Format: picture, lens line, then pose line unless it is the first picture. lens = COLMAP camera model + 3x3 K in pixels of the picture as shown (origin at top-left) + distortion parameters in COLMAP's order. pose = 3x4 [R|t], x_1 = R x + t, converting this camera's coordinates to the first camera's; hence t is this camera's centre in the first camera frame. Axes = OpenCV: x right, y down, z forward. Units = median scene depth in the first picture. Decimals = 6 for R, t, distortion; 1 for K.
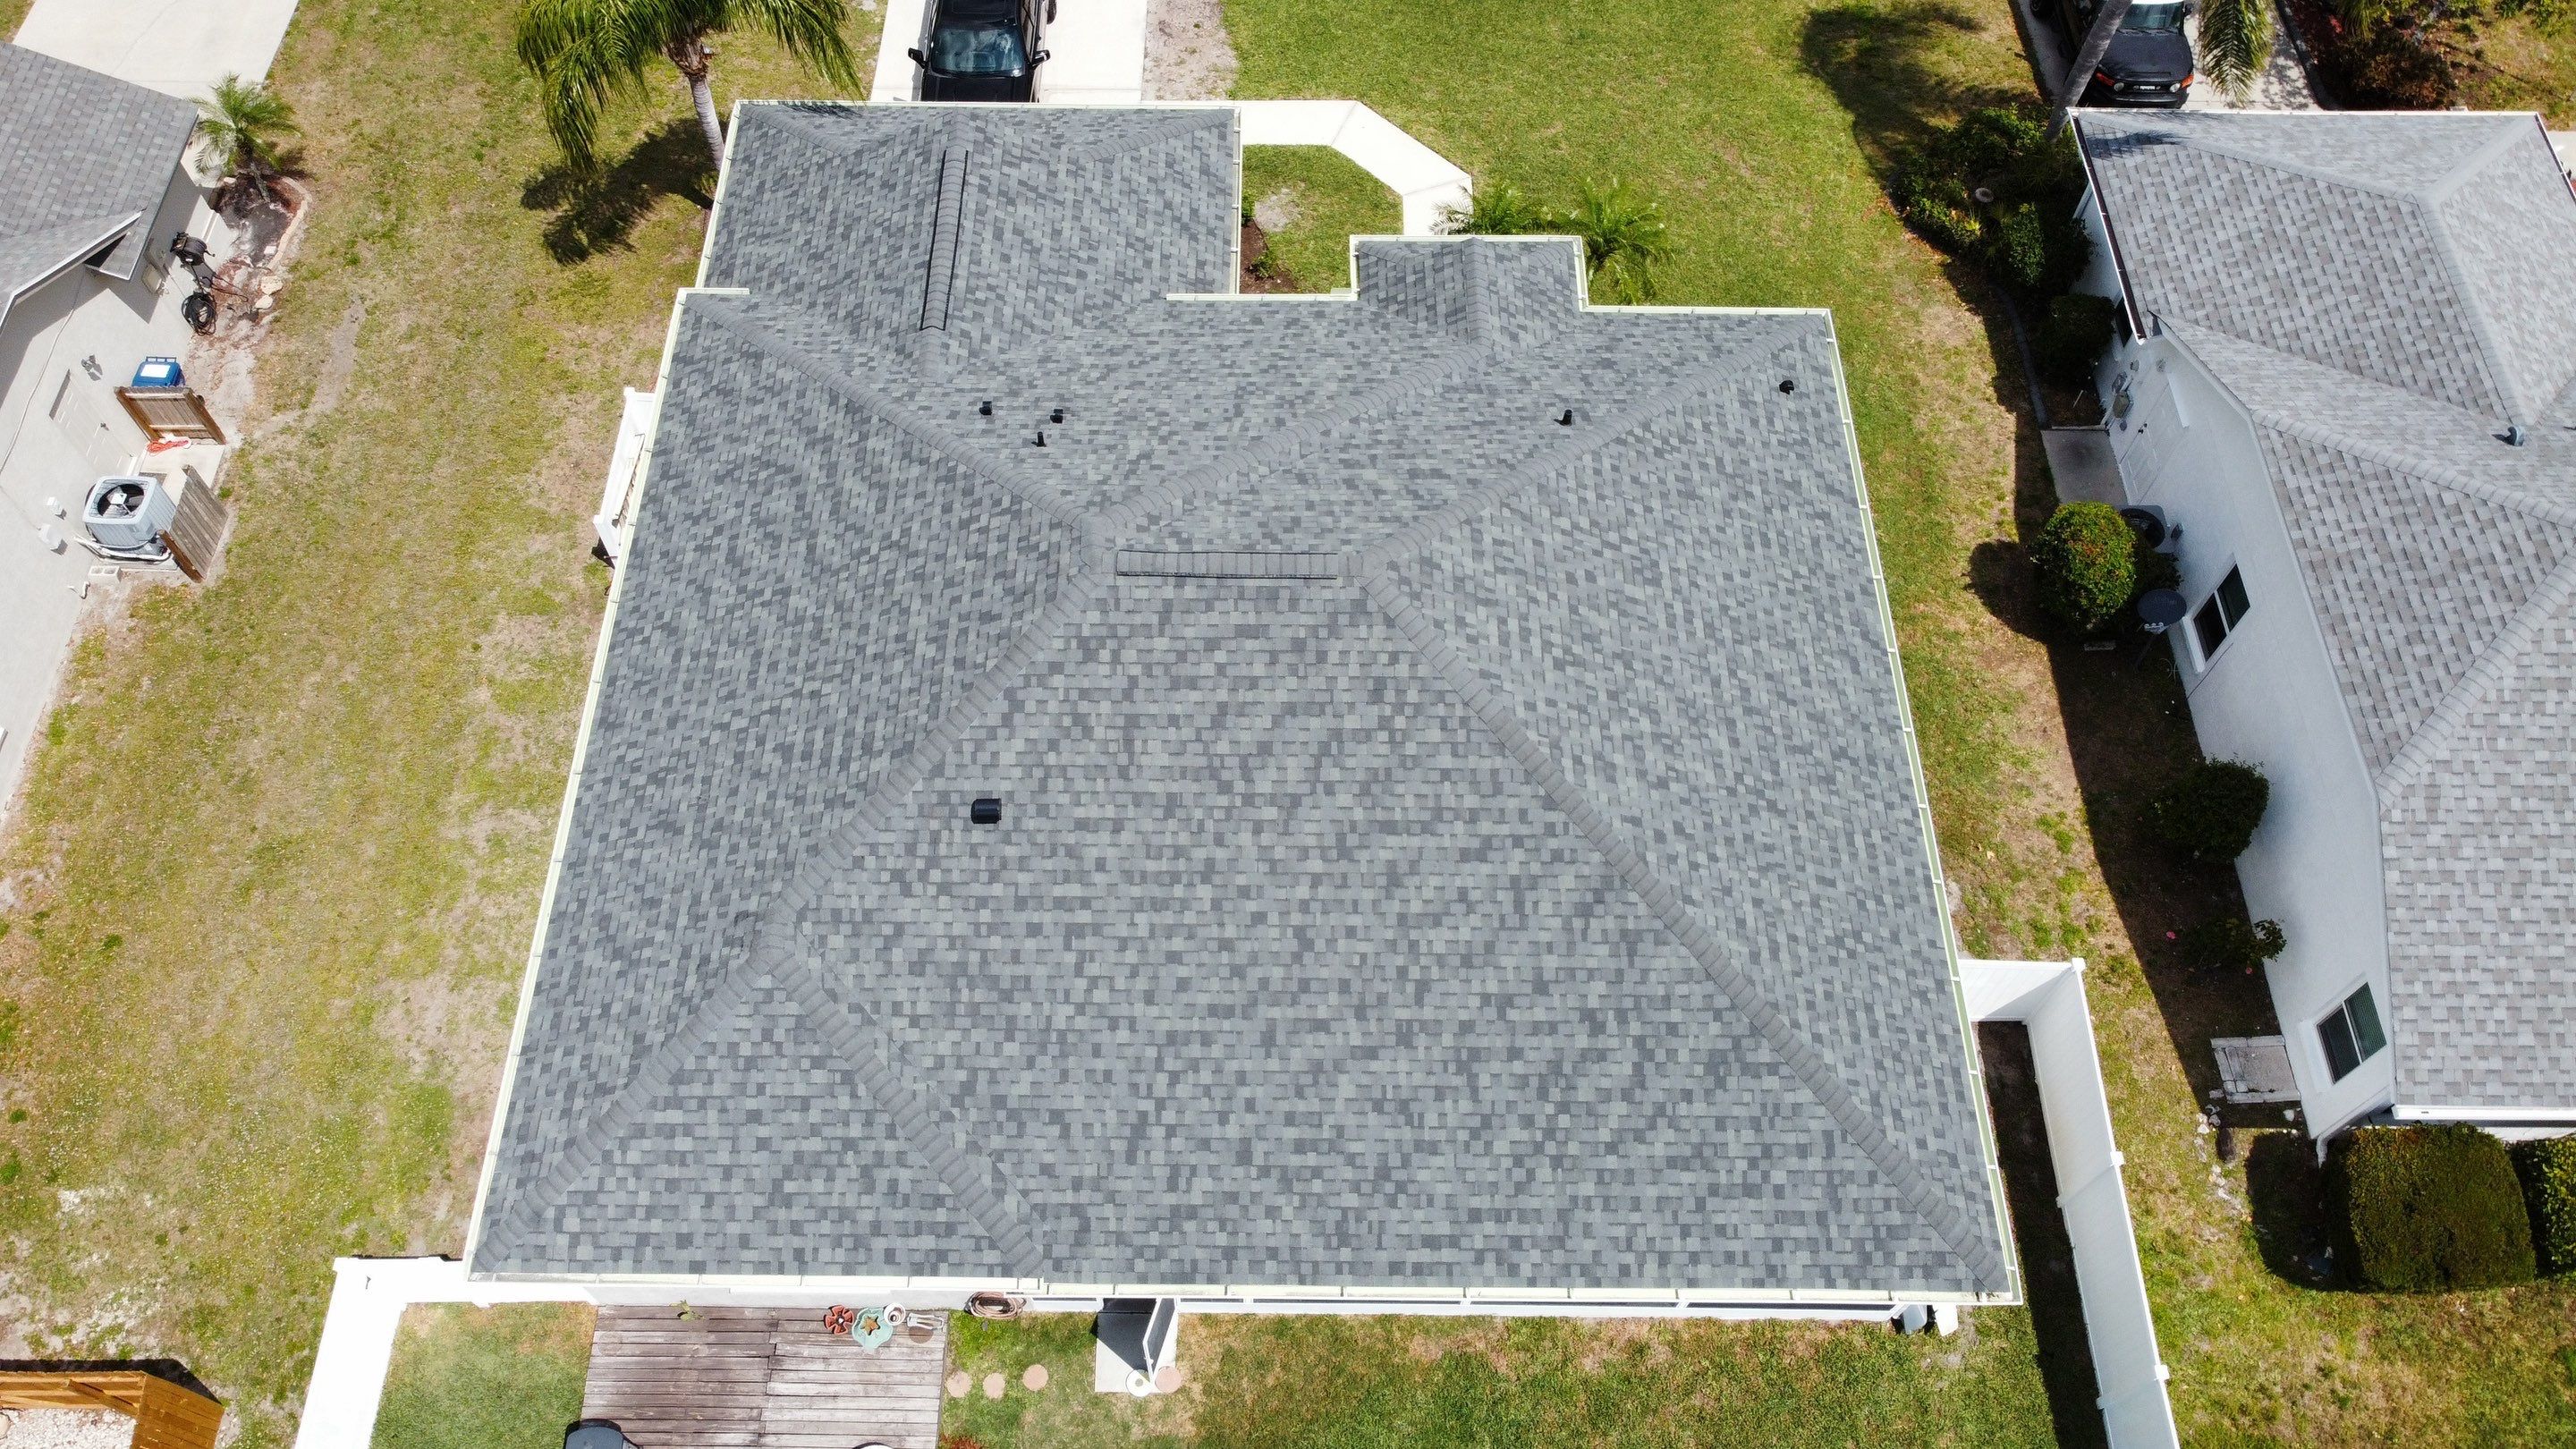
lens RADIAL K [[1954.1, 0, 1243.6], [0, 1954.1, 689.1], [0, 0, 1]] dist [0.013846, -0.034596]
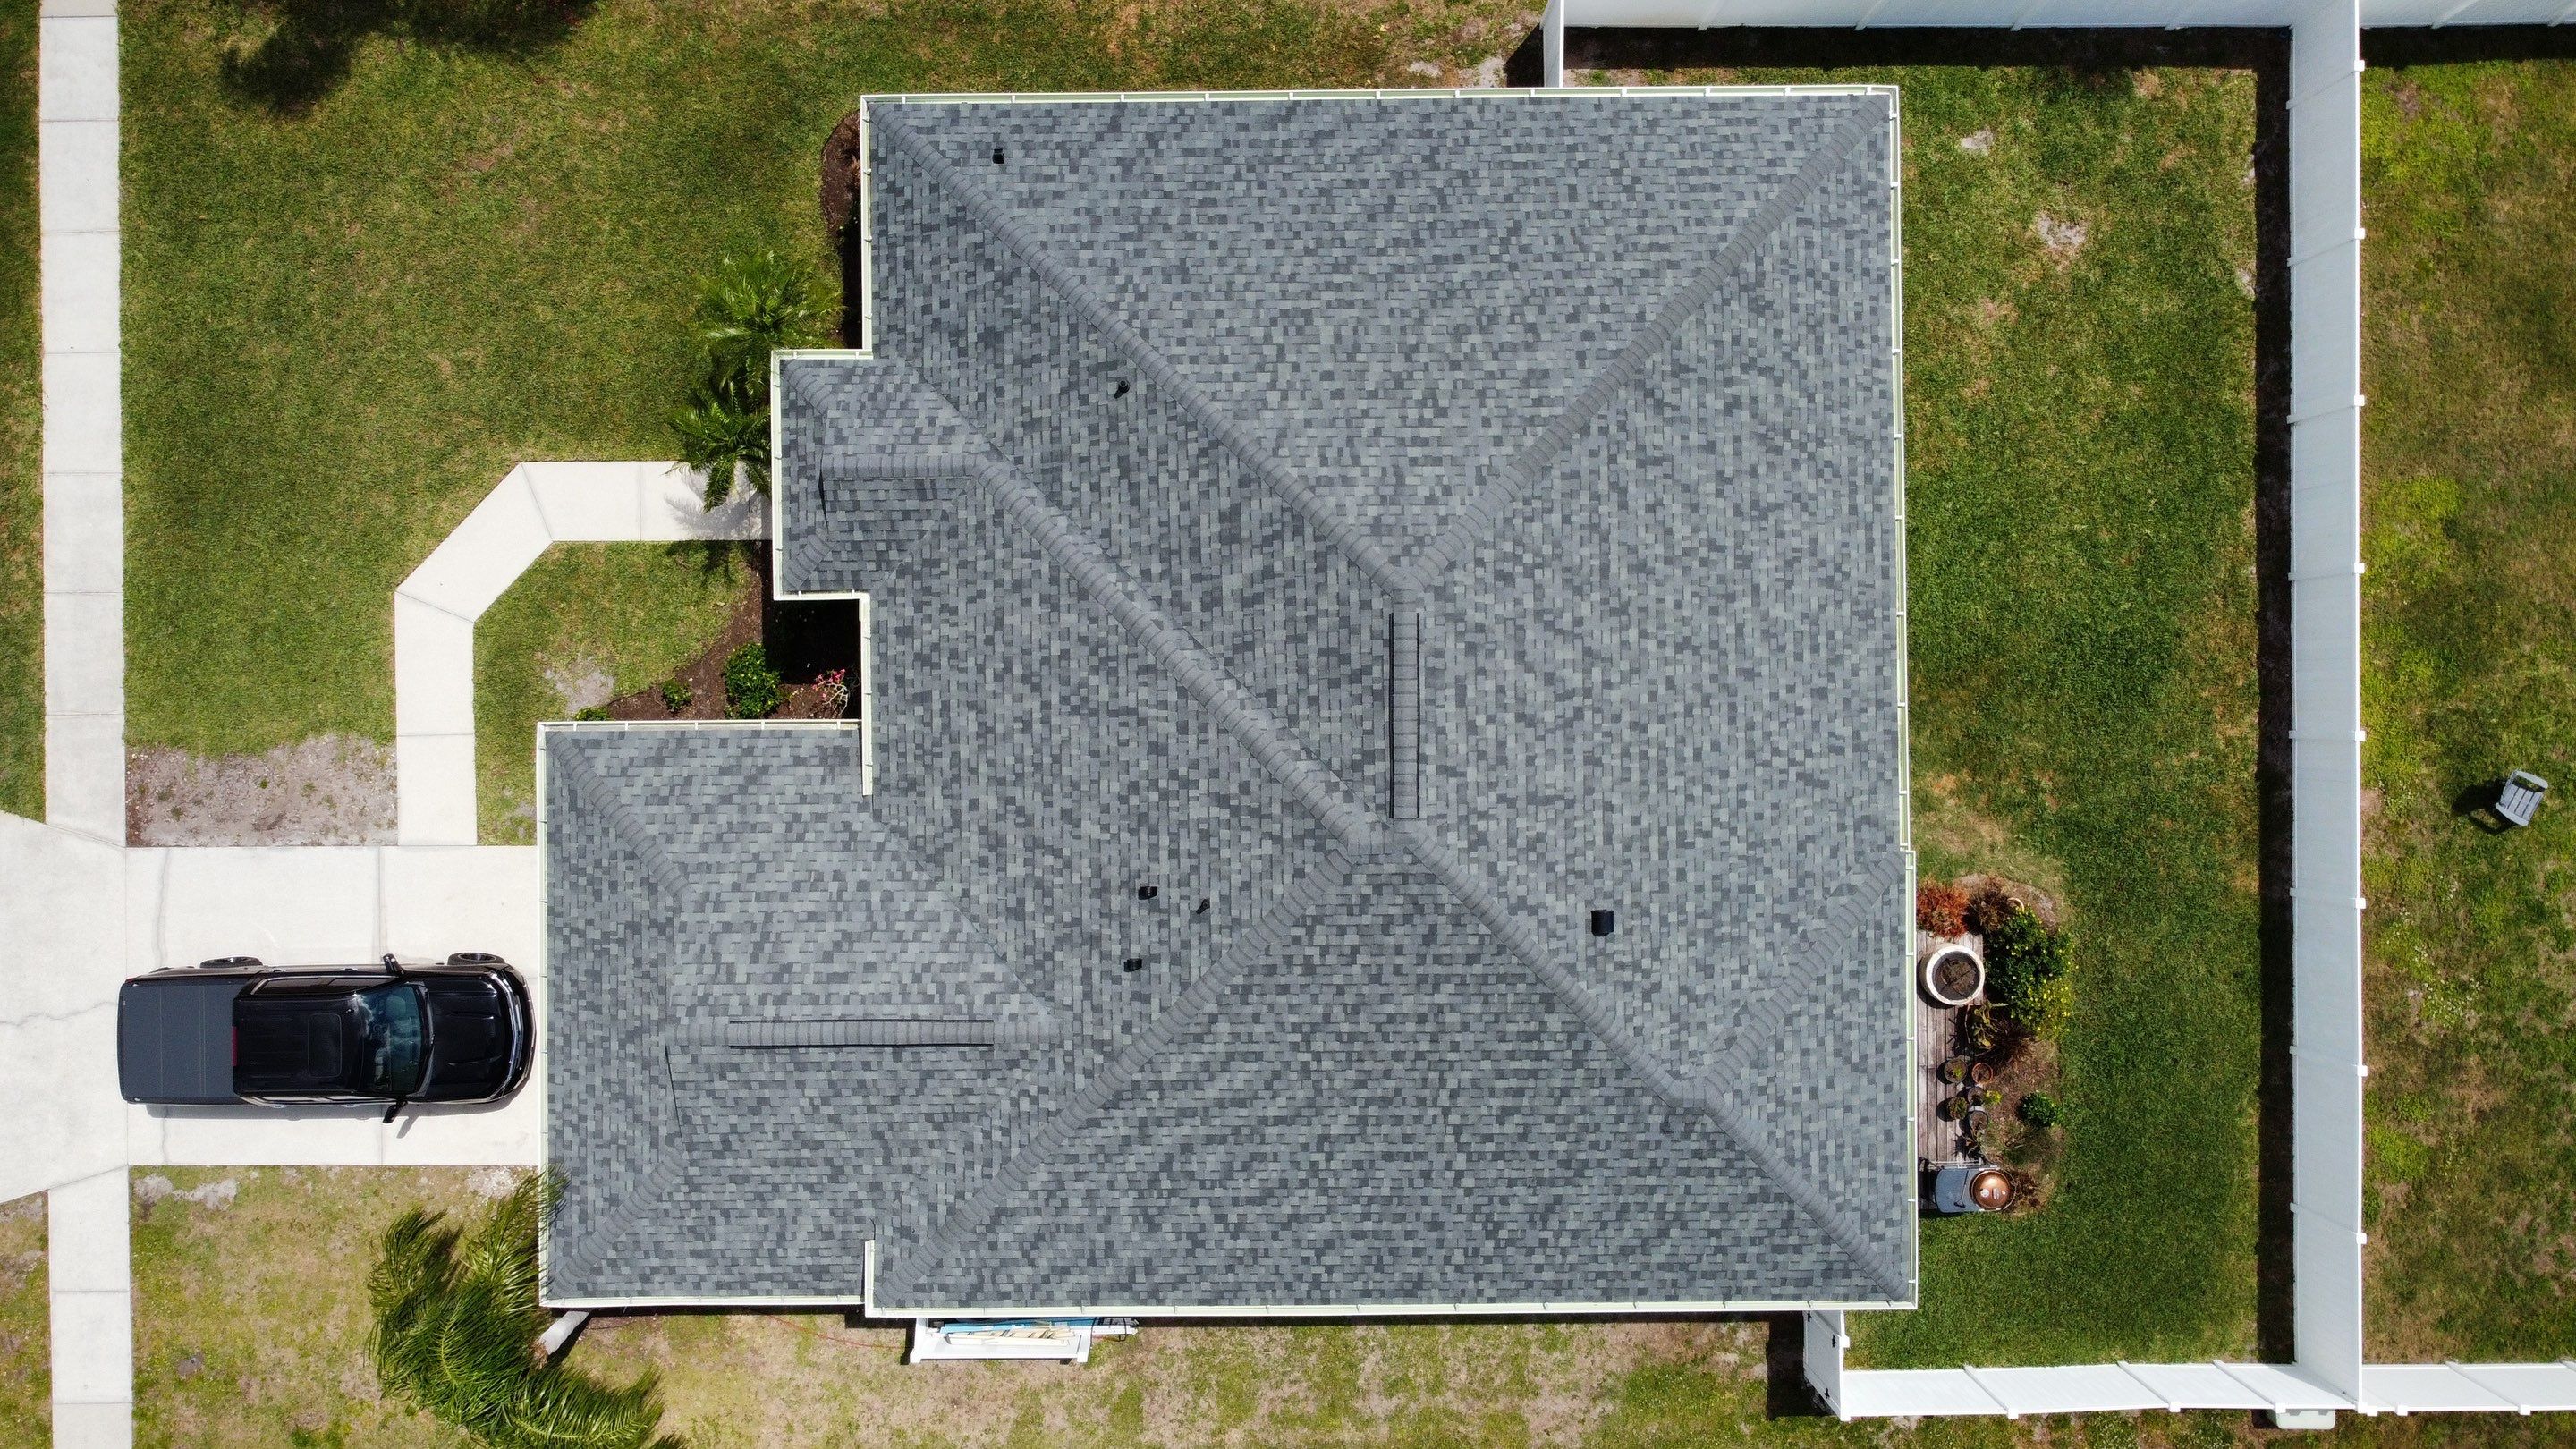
lens RADIAL K [[1954.1, 0, 1252.0], [0, 1954.1, 708.2], [0, 0, 1]] dist [0.013846, -0.034596]
pose [[-0.020232, -0.999781, 0.005299, -0.007302], [0.848726, -0.014373, 0.528637, -0.651664], [-0.528445, 0.015193, 0.848831, 0.124138]]
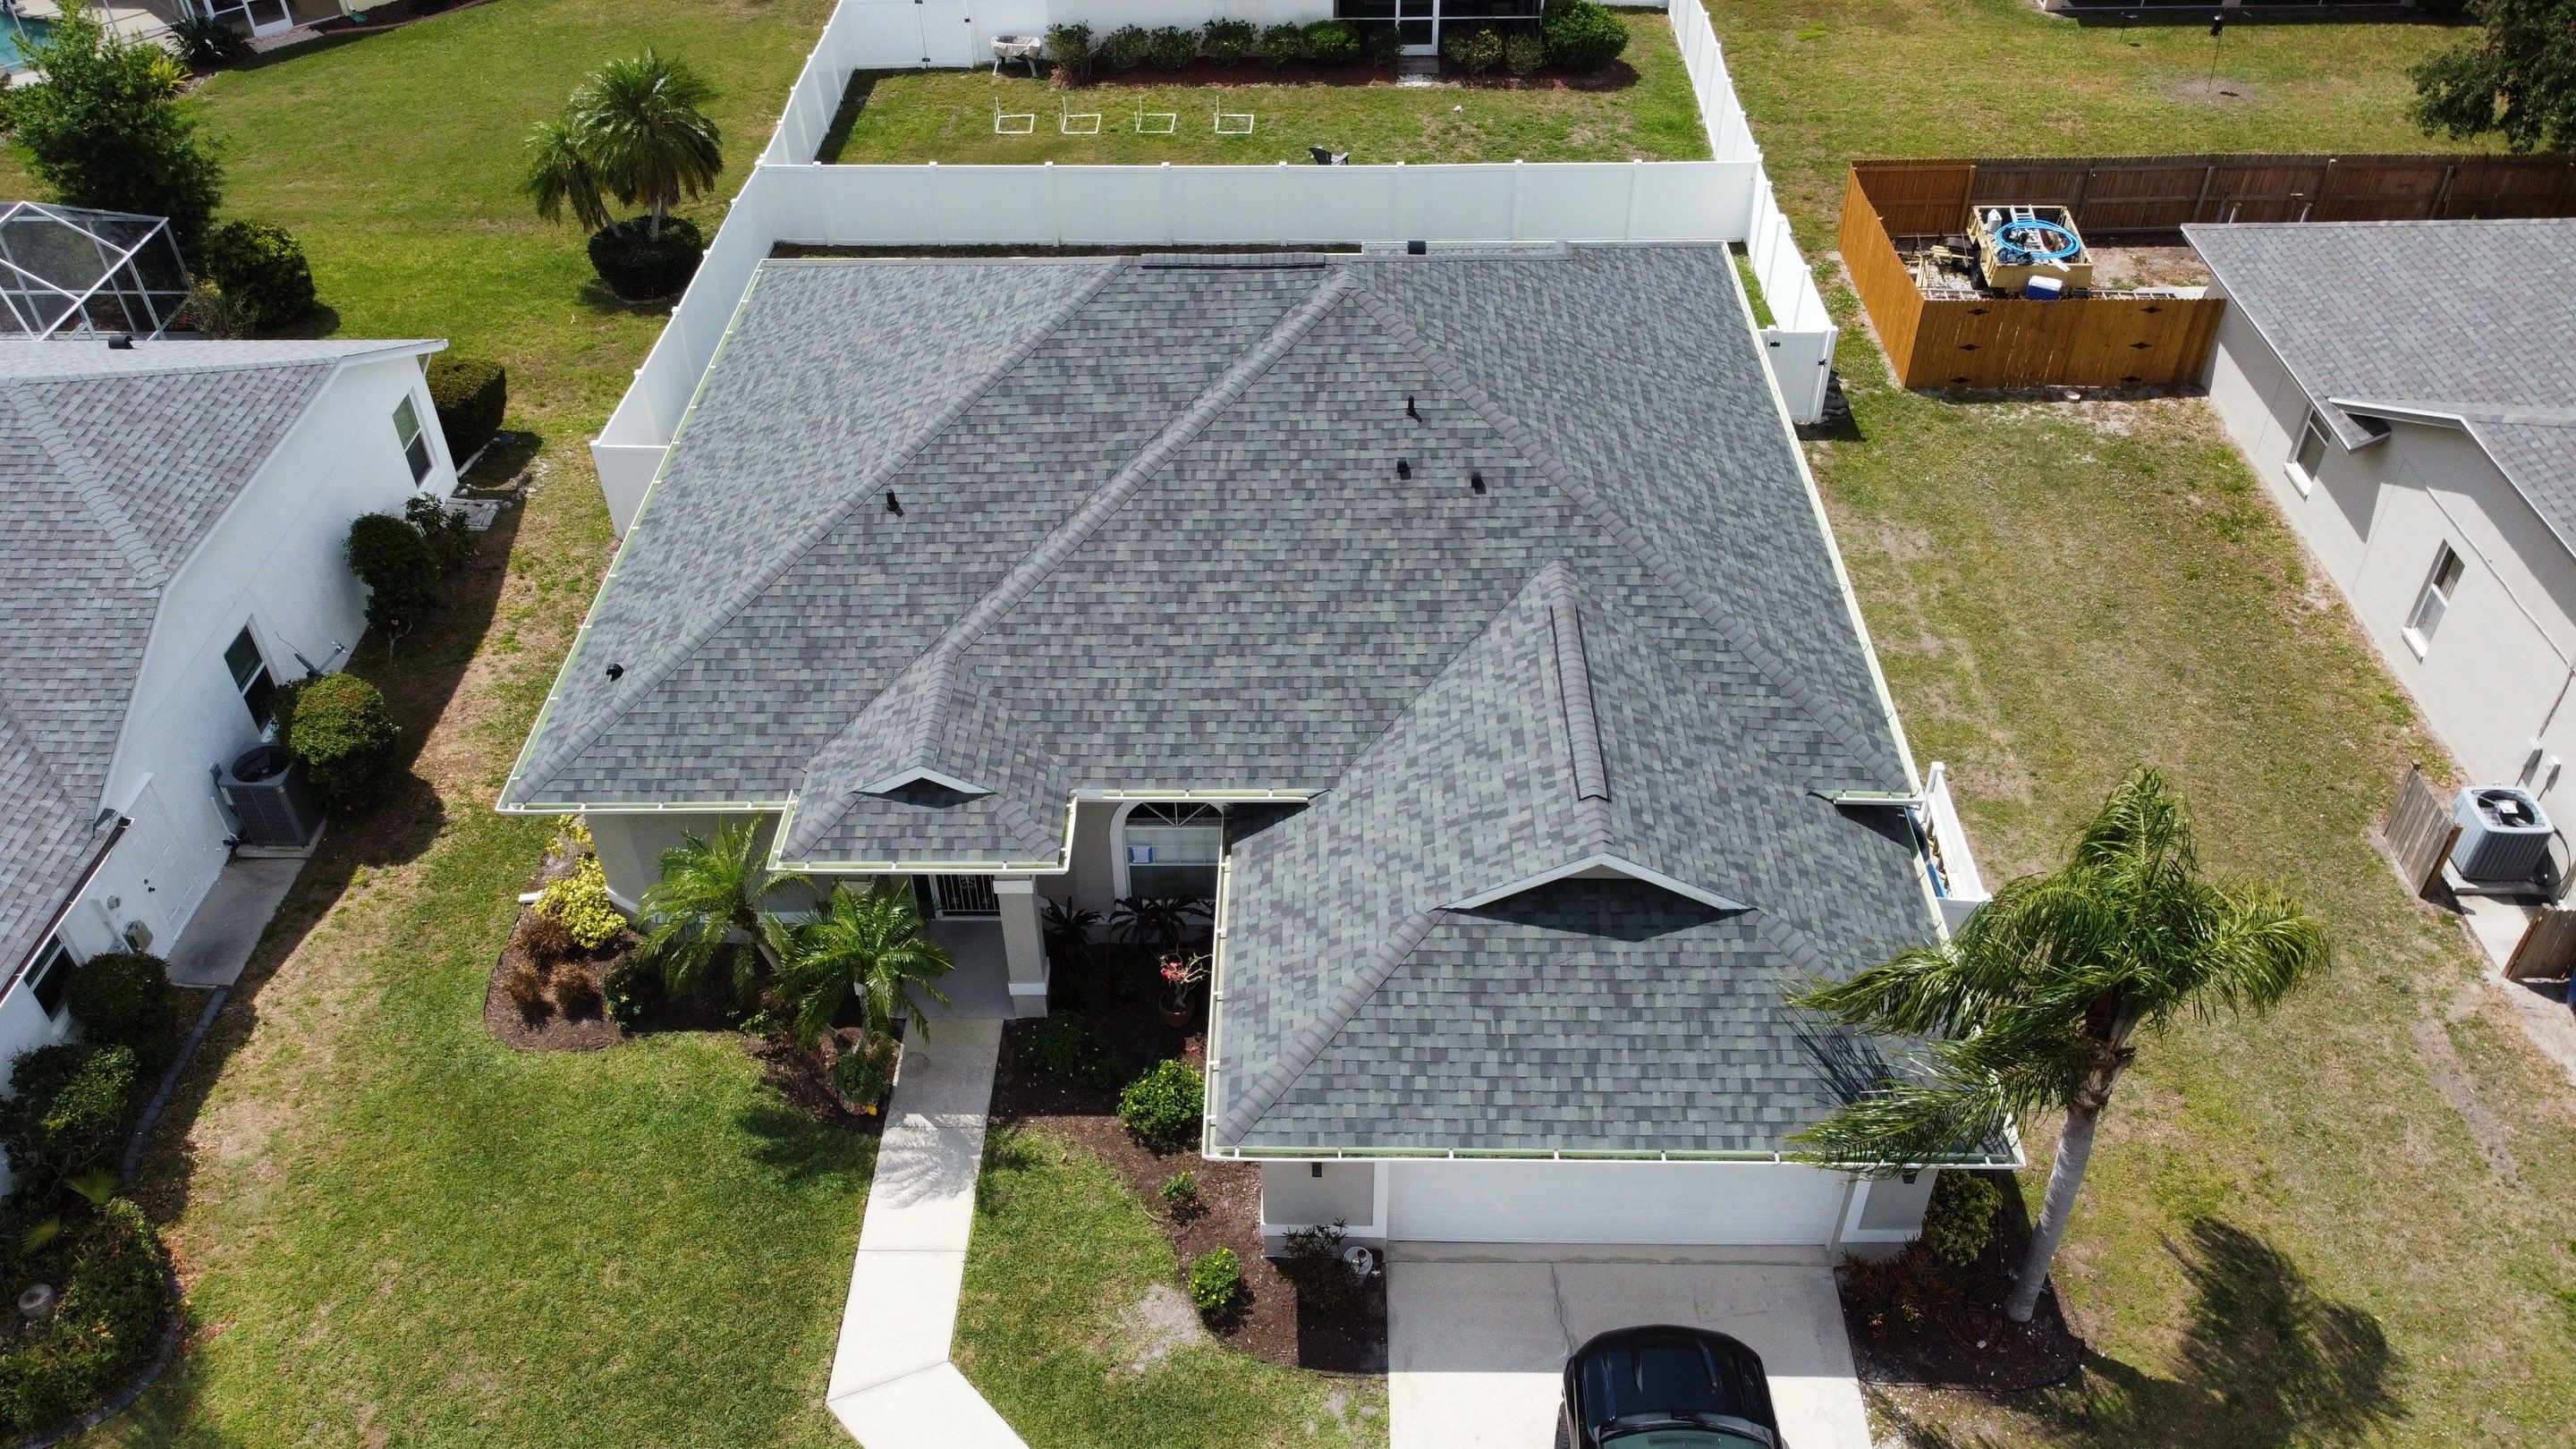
lens RADIAL K [[1954.1, 0, 1251.9], [0, 1954.1, 693.2], [0, 0, 1]] dist [0.013846, -0.034596]
pose [[-0.999690, 0.006637, 0.024002, -0.043178], [0.023004, -0.122994, 0.992141, -1.198106], [0.009537, 0.992385, 0.122803, 1.036741]]
